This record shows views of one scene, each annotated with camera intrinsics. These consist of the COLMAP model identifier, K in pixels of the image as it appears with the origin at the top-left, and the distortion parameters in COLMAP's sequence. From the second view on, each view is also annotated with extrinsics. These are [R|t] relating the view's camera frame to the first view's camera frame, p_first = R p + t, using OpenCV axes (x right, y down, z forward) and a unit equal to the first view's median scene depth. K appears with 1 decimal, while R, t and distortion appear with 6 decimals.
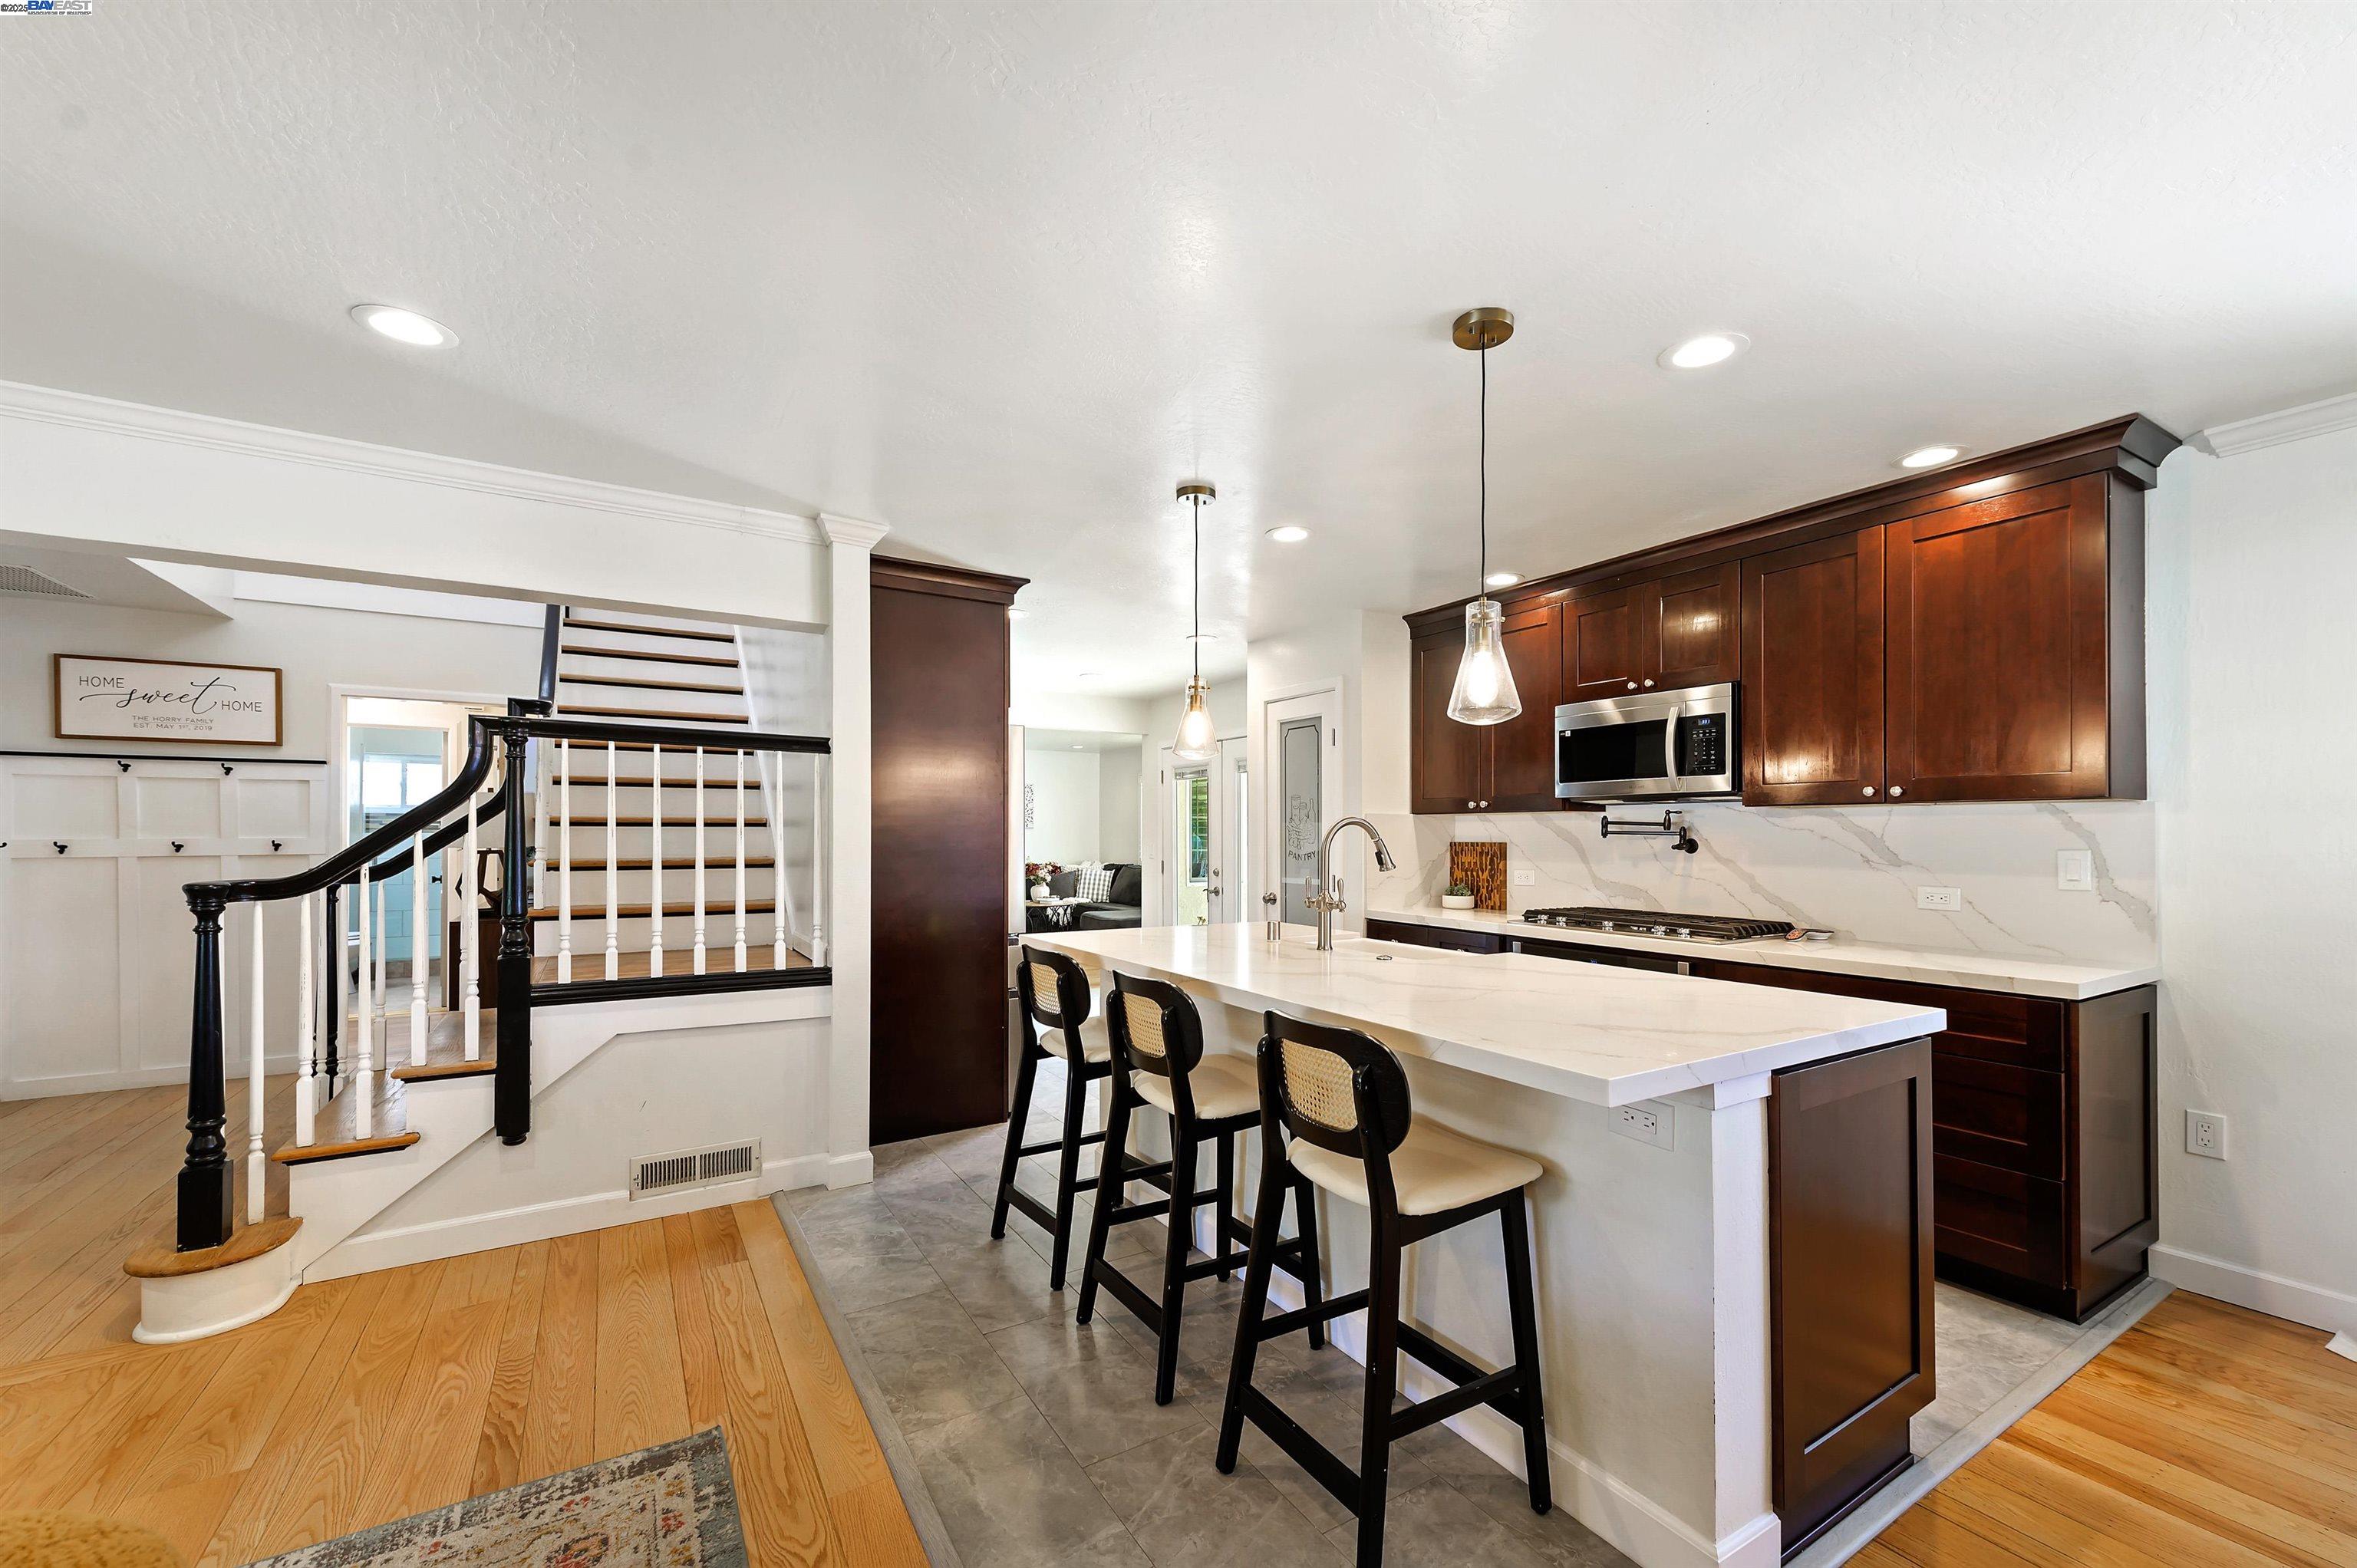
lens RADIAL K [[937.9, 0, 1201.7], [0, 937.9, 822.3], [0, 0, 1]] dist [0.001930, -0.000114]
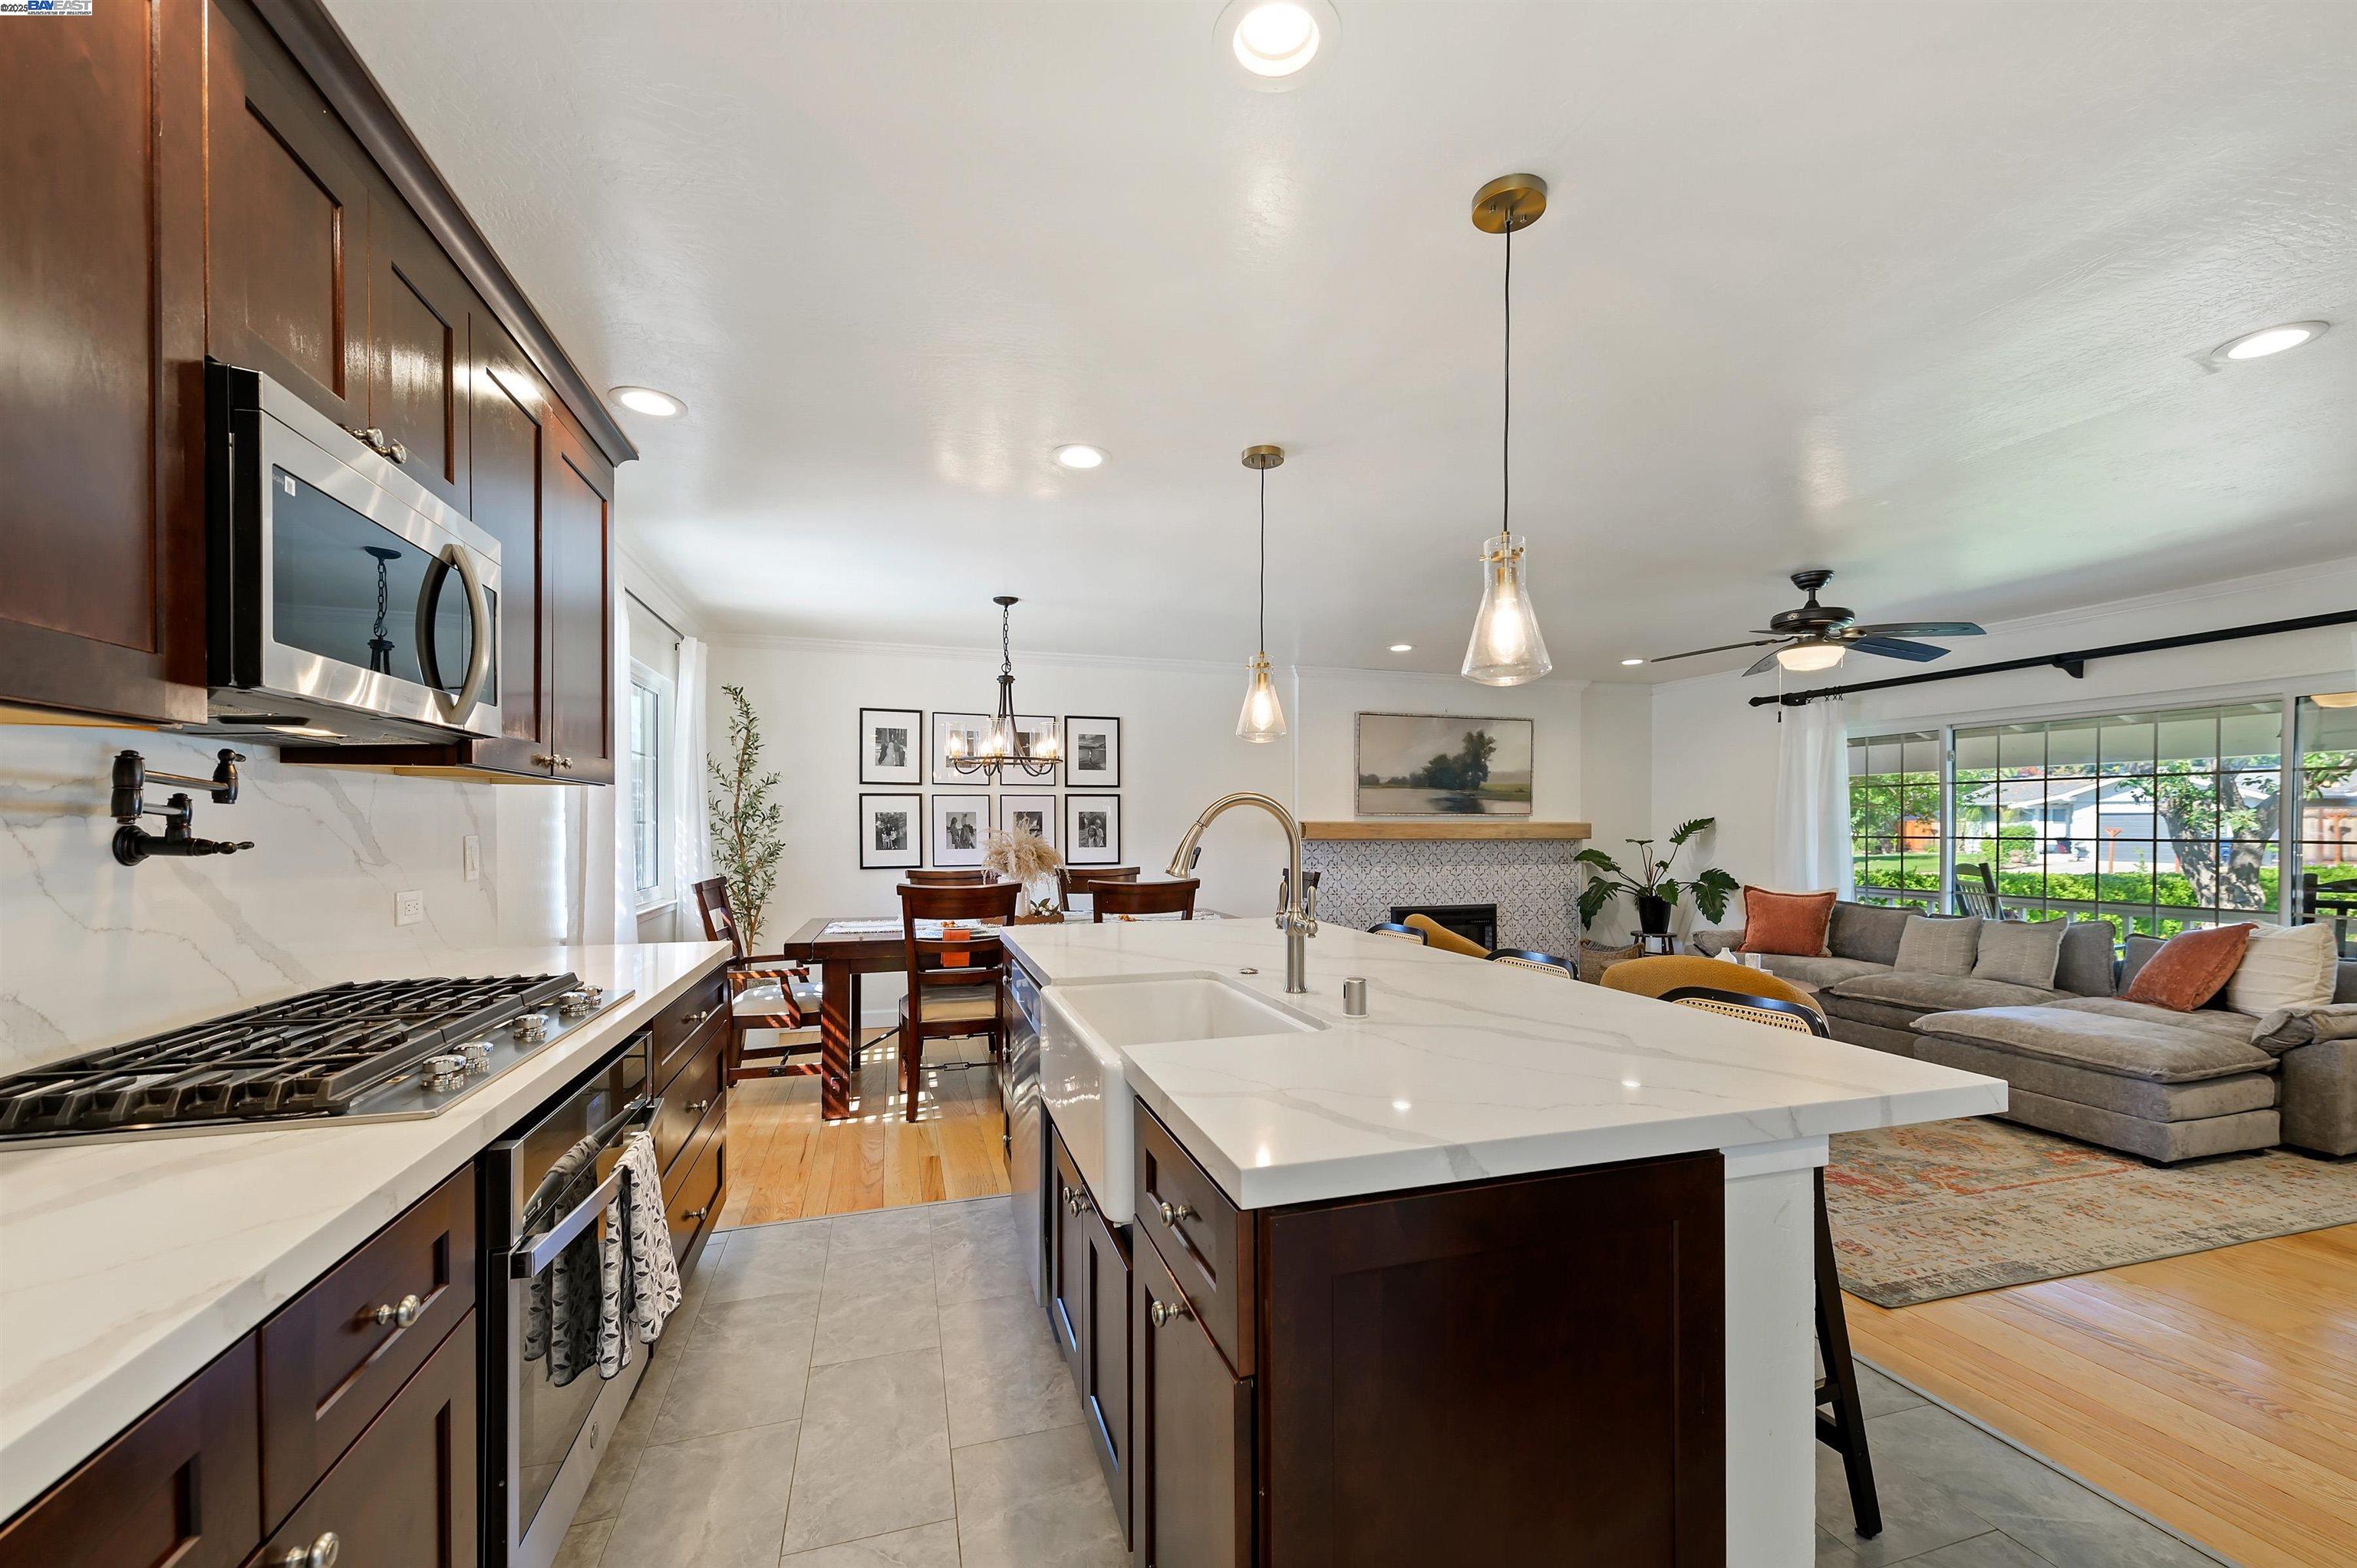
lens RADIAL K [[942.1, 0, 1187.7], [0, 942.1, 833.6], [0, 0, 1]] dist [0.015892, -0.003971]
pose [[-0.967708, -0.005702, 0.252010, 0.030000], [-0.006868, 0.999969, -0.003745, 0.021335], [-0.251981, -0.005355, -0.967717, 1.362149]]
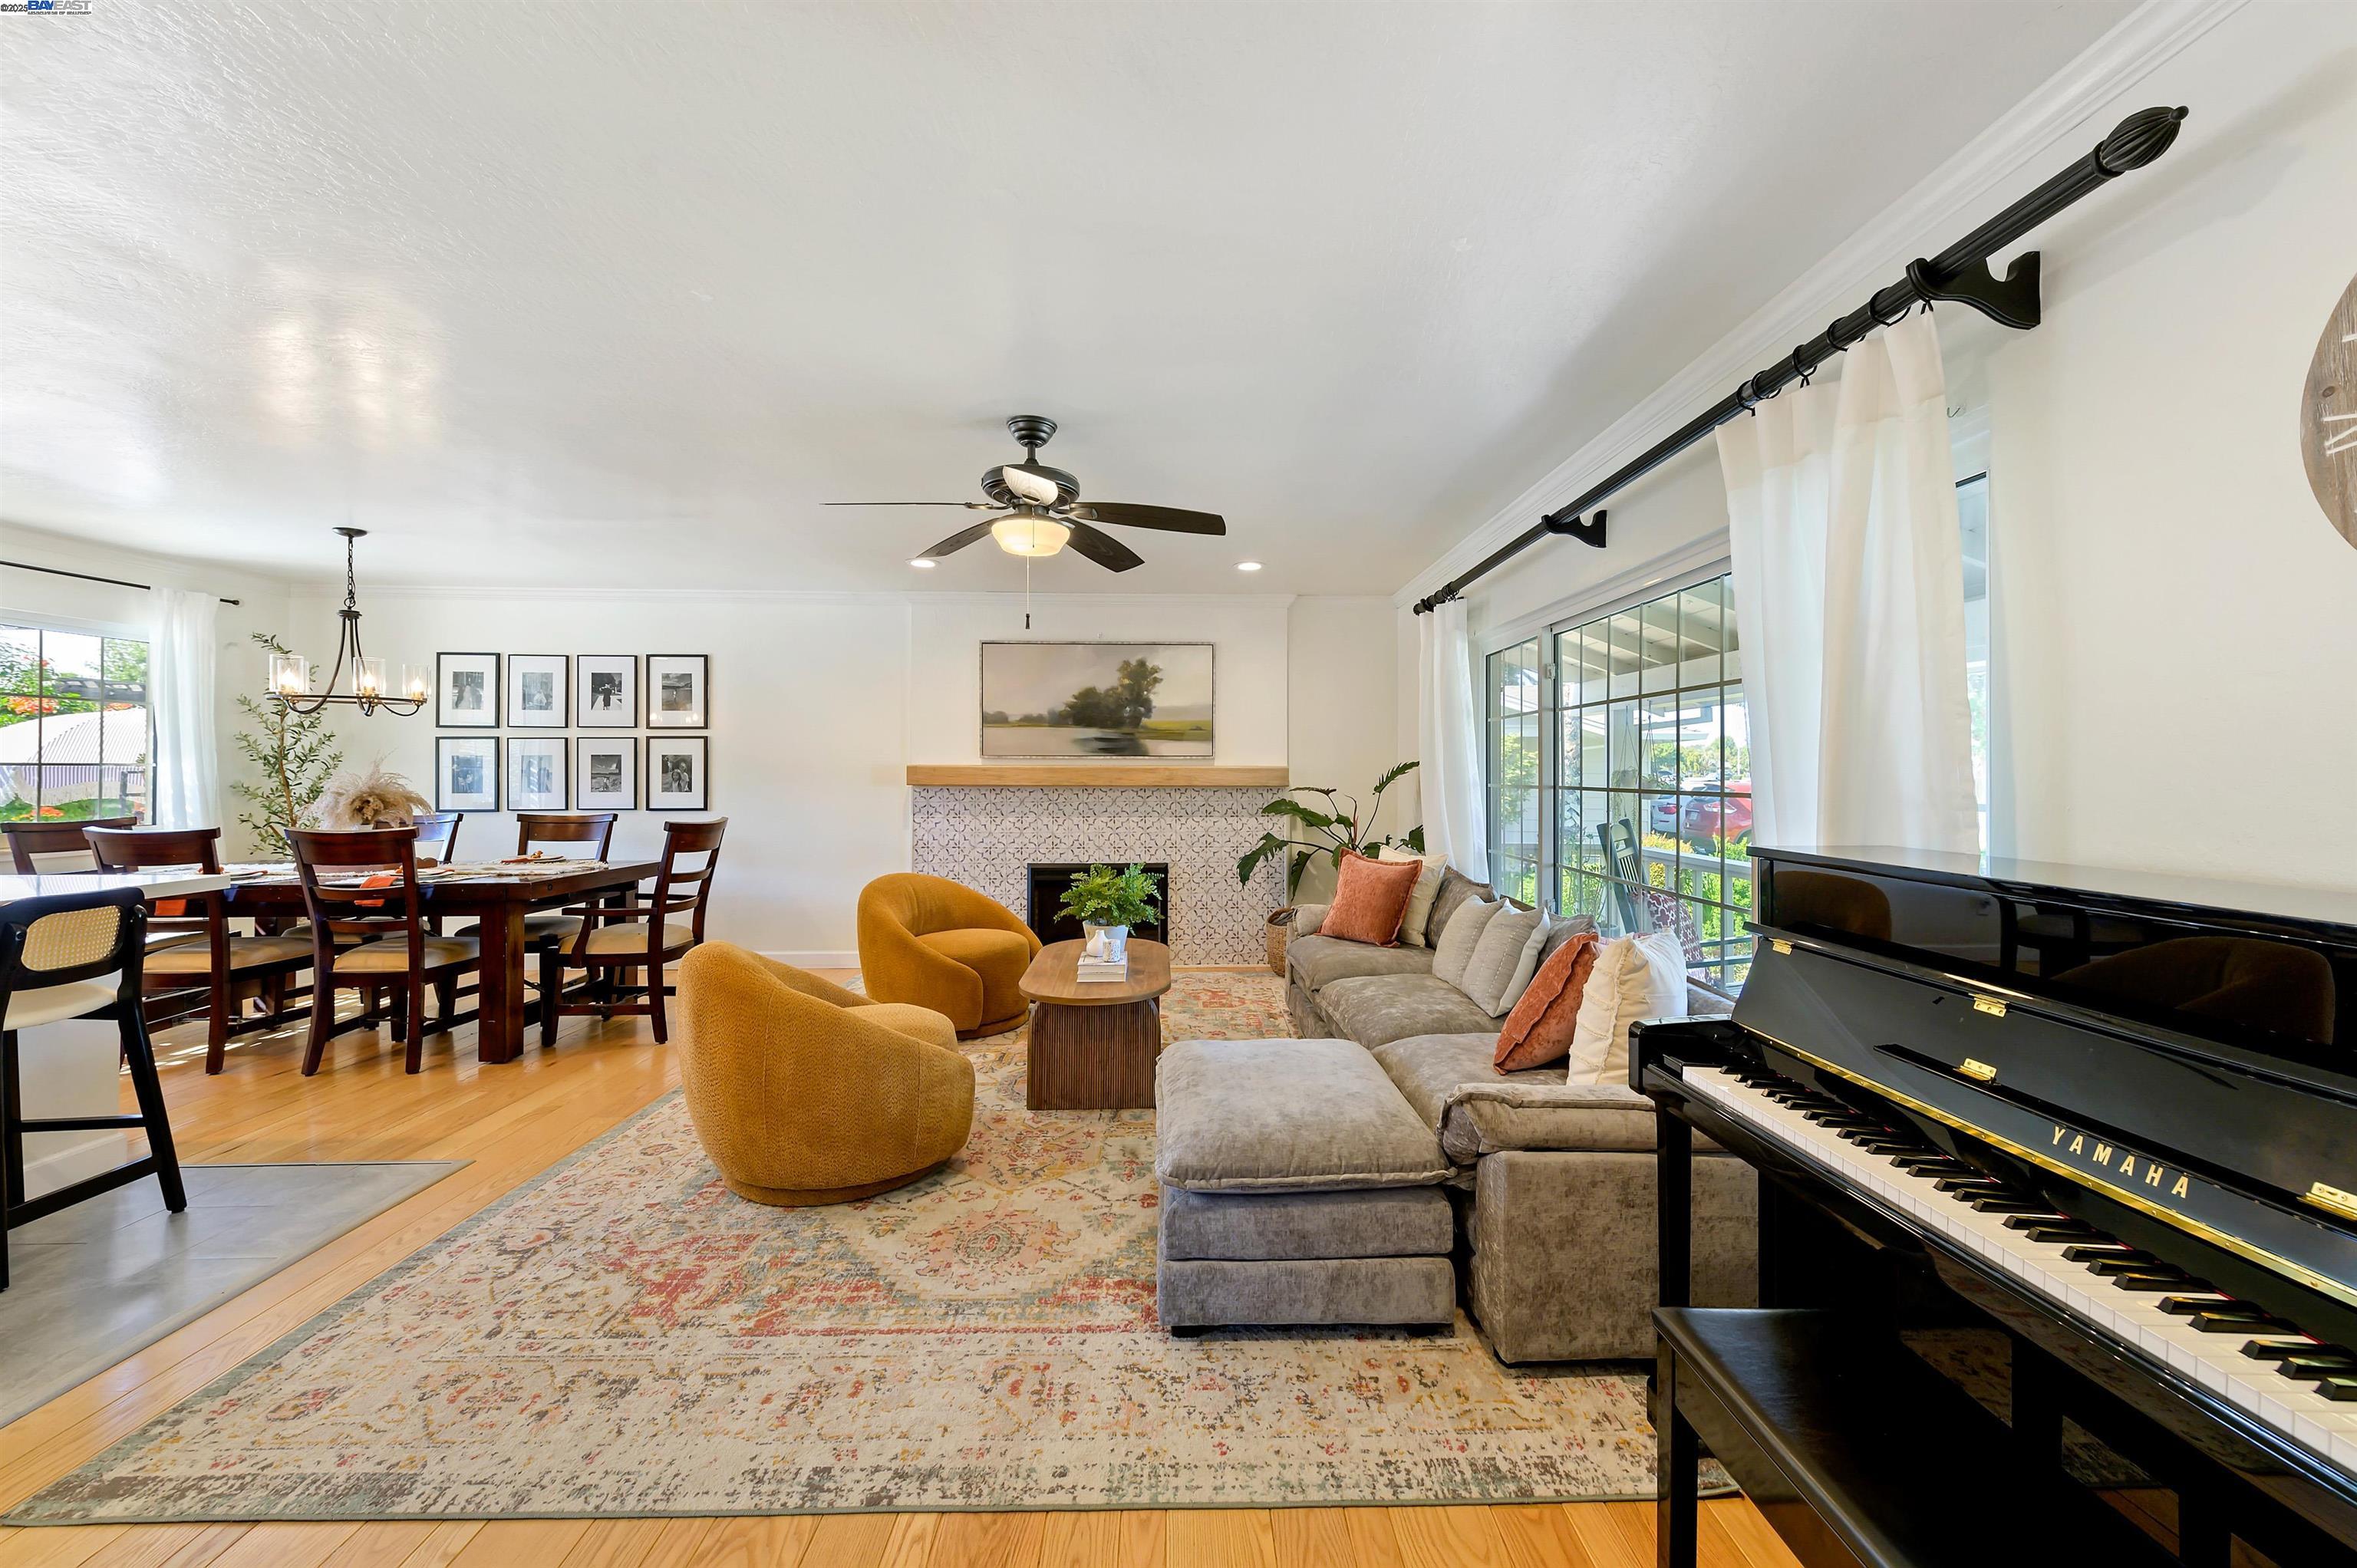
lens RADIAL K [[925.2, 0, 1197.8], [0, 925.2, 775.1], [0, 0, 1]] dist [0.016106, -0.005076]
pose [[-0.864637, -0.007109, 0.502346, -0.990206], [-0.011799, 0.999911, -0.006159, 0.010436], [-0.502258, -0.011253, -0.864645, 0.657803]]
